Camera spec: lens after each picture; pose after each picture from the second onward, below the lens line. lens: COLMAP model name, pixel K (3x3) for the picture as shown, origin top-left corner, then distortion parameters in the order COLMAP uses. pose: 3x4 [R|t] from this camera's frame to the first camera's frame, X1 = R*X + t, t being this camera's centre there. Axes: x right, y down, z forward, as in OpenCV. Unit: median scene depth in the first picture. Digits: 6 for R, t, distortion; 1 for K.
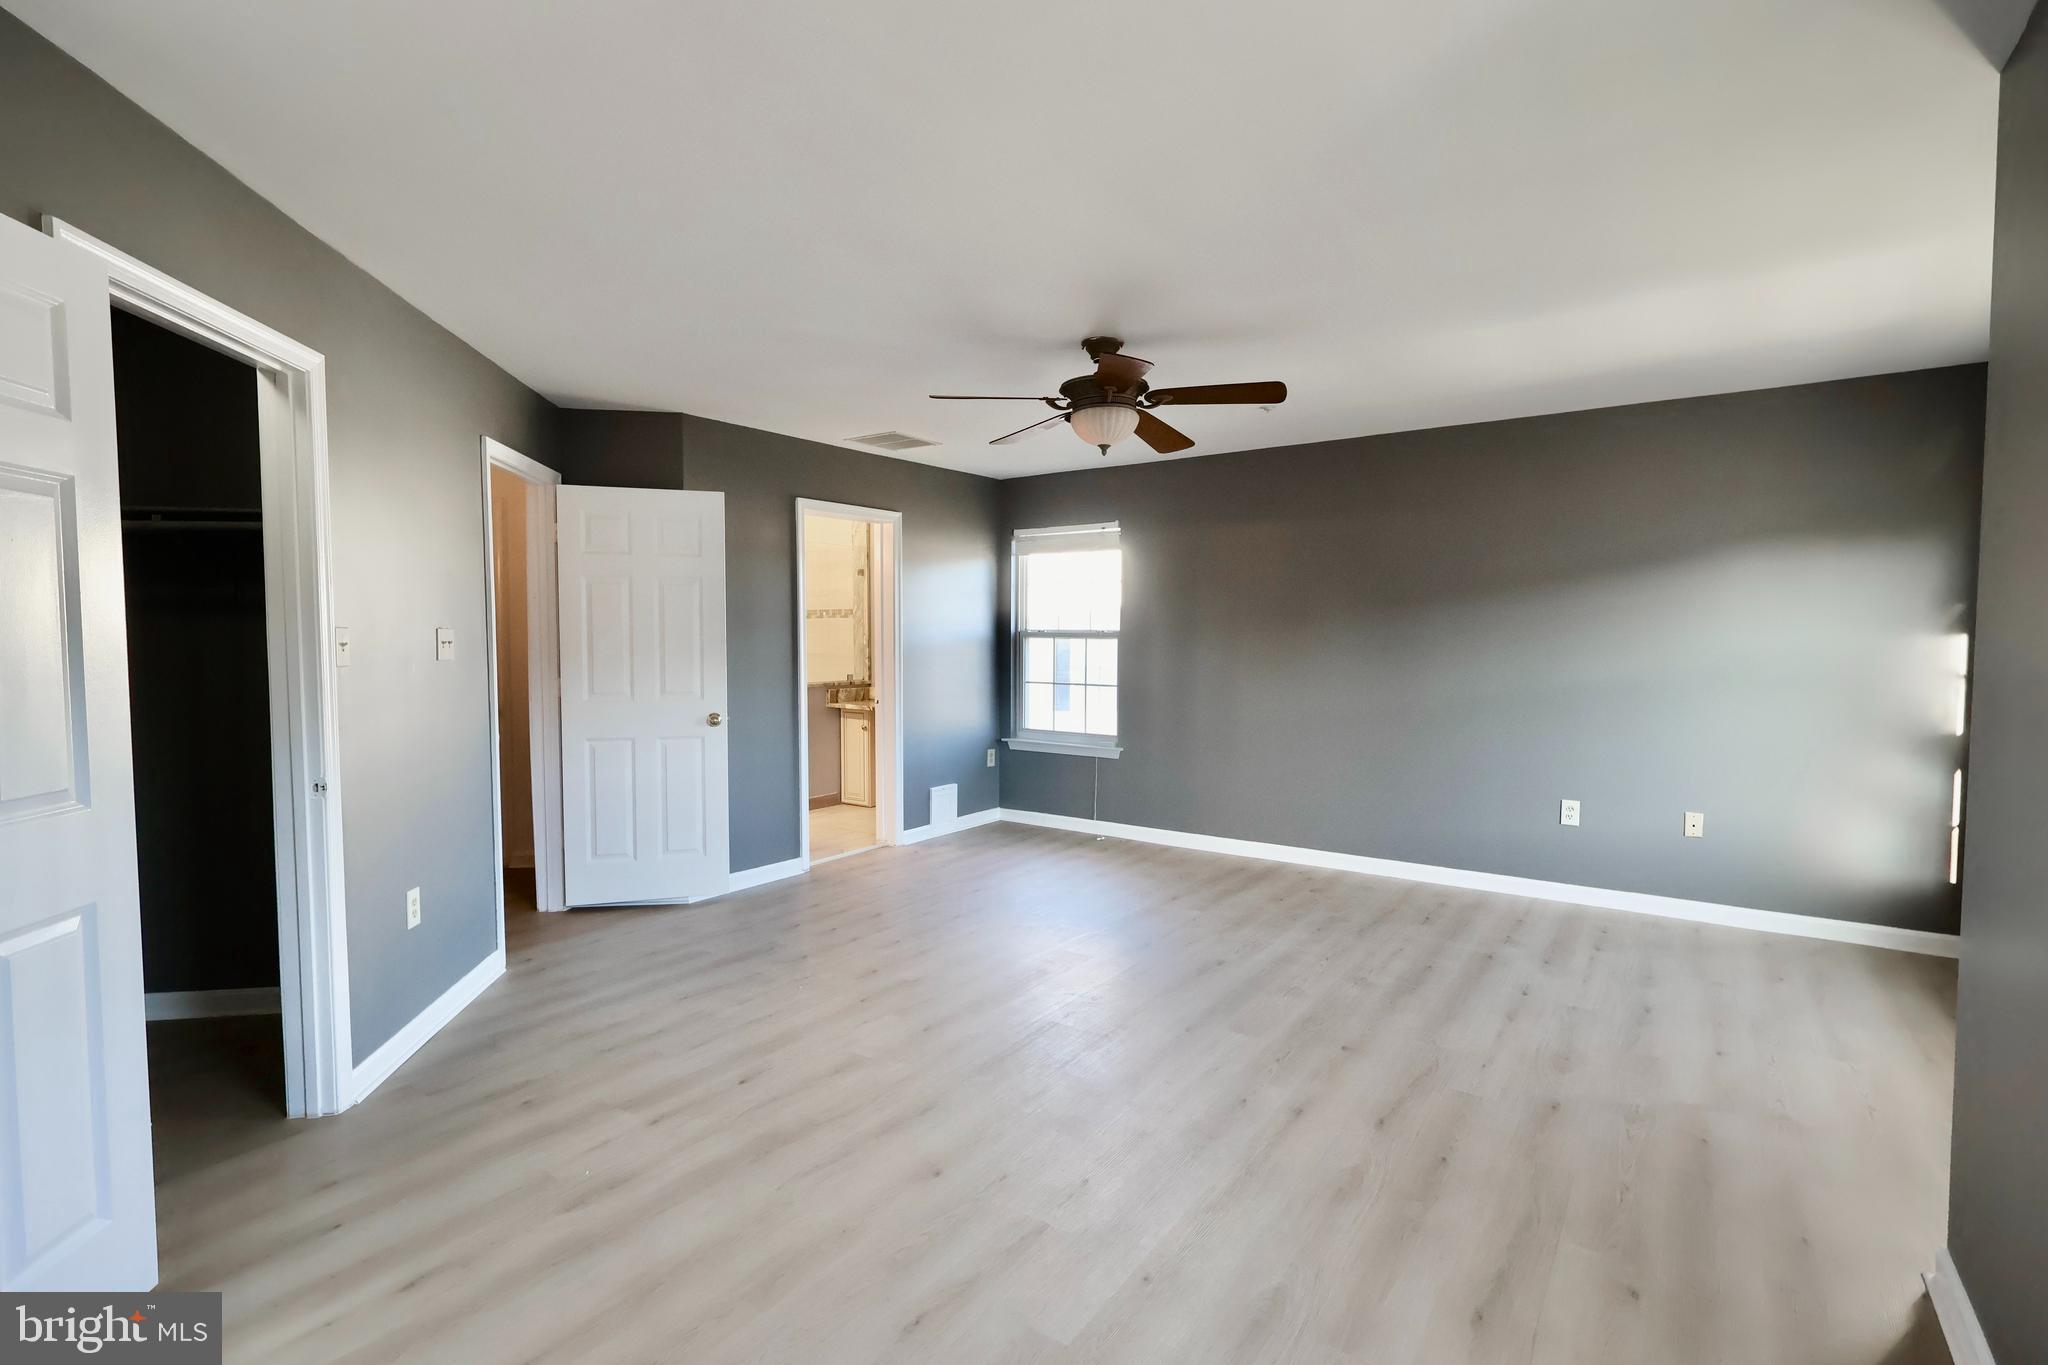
lens RADIAL K [[922.6, 0, 1002.0], [0, 922.6, 686.2], [0, 0, 1]] dist [-0.035428, 0.000187]
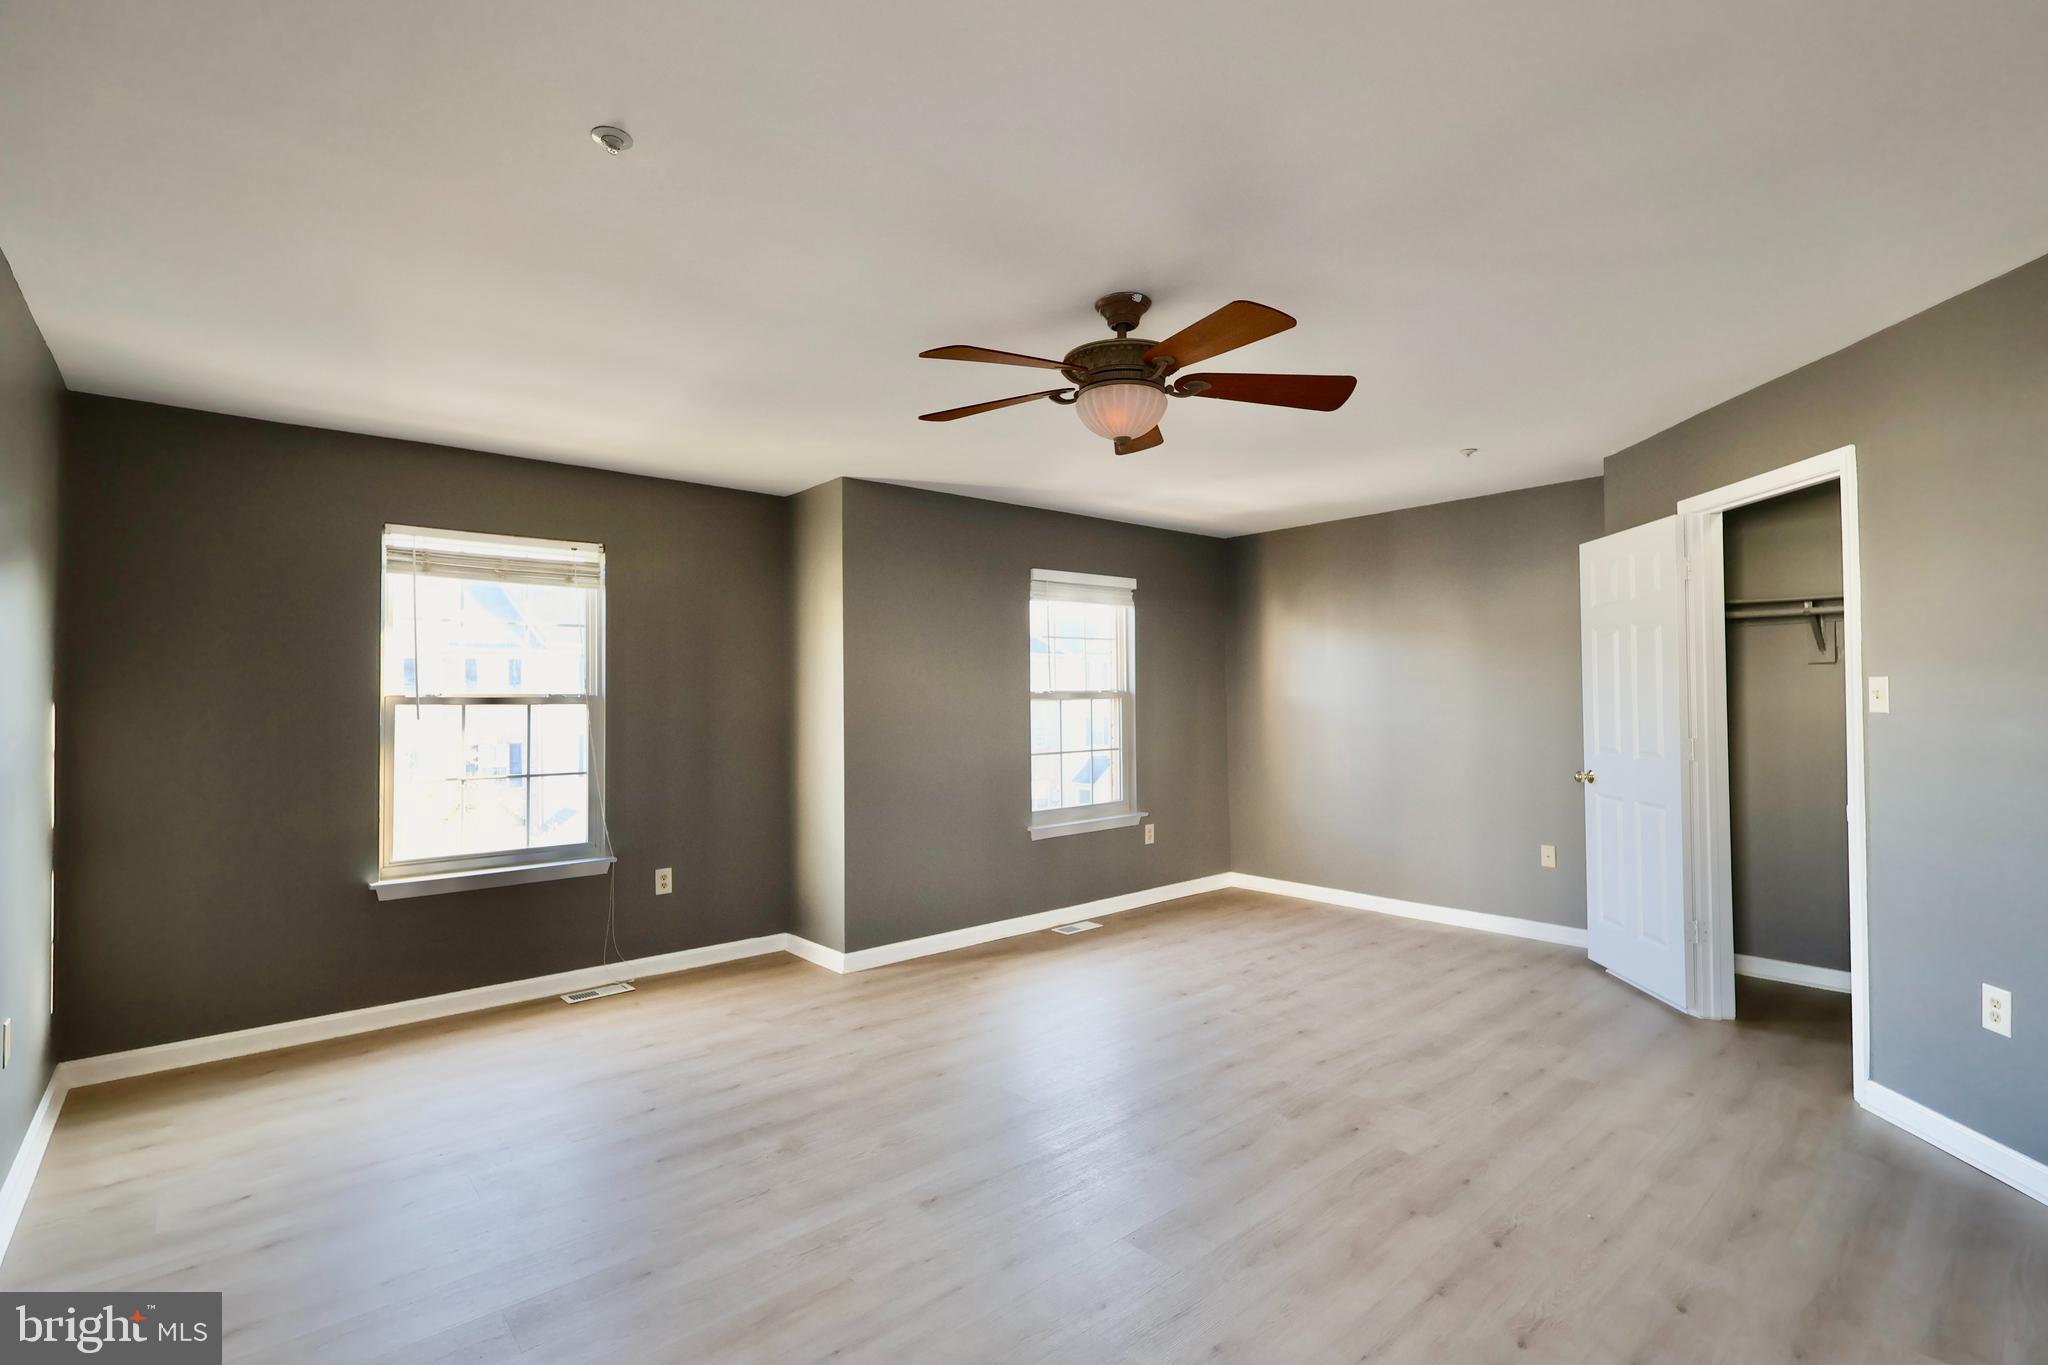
lens RADIAL K [[941.0, 0, 1025.6], [0, 941.0, 681.5], [0, 0, 1]] dist [-0.003760, 0.000817]
pose [[-0.976083, 0.012905, 0.217013, 0.023365], [0.019219, 0.999450, 0.027007, -0.082001], [-0.216545, 0.030532, -0.975795, 1.610312]]
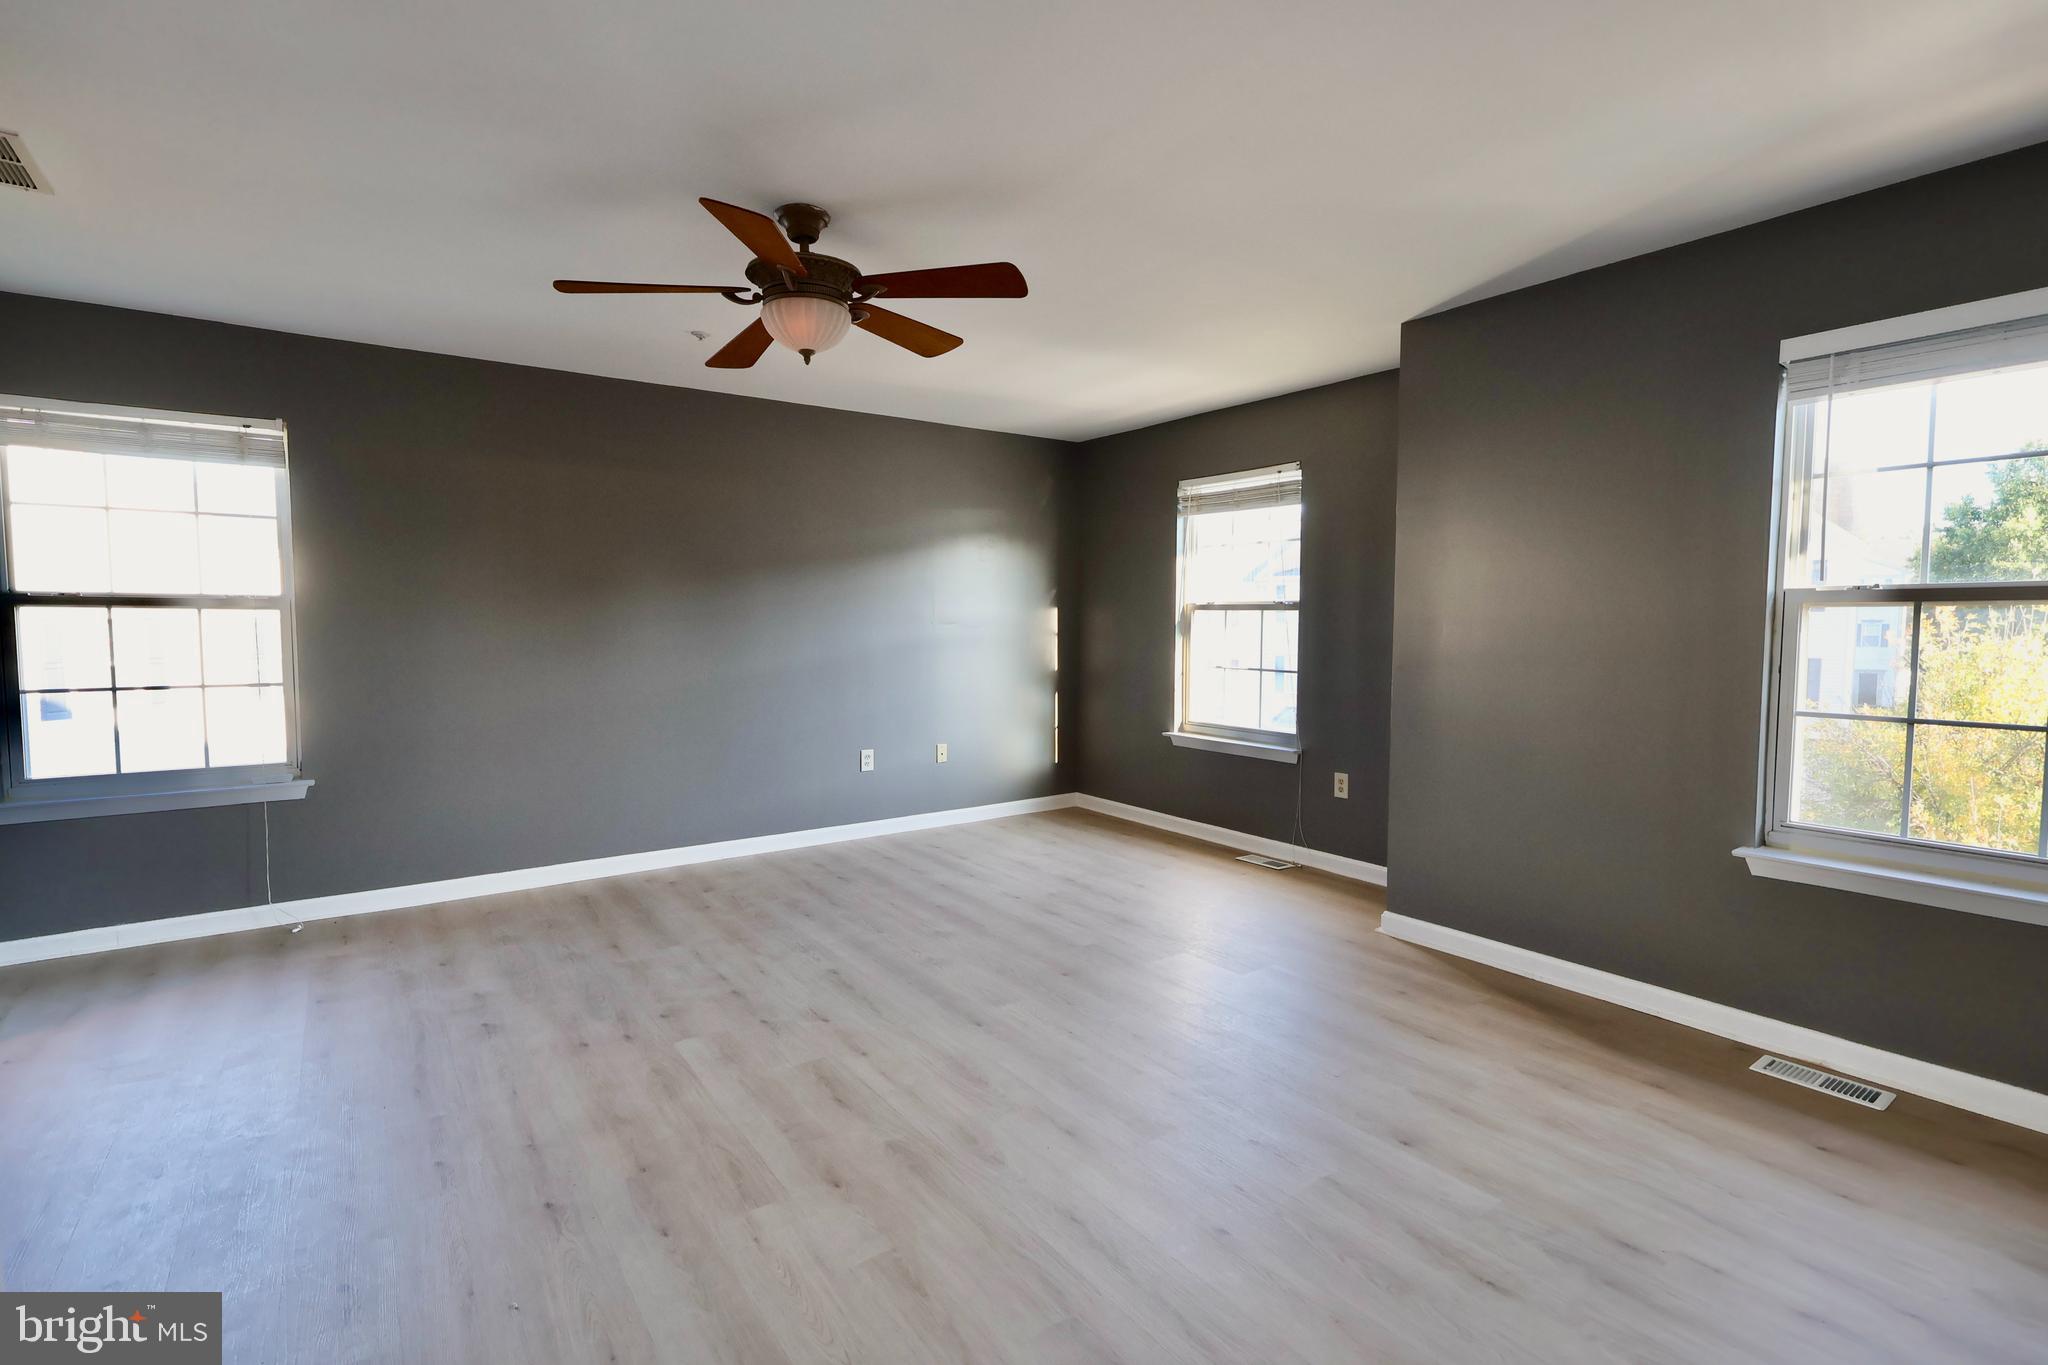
lens RADIAL K [[941.0, 0, 1025.6], [0, 941.0, 681.5], [0, 0, 1]] dist [-0.003760, 0.000817]
pose [[0.304334, -0.066506, 0.950241, -0.551804], [0.046482, 0.997408, 0.054921, -0.022372], [-0.951431, 0.027455, 0.306637, 0.529259]]
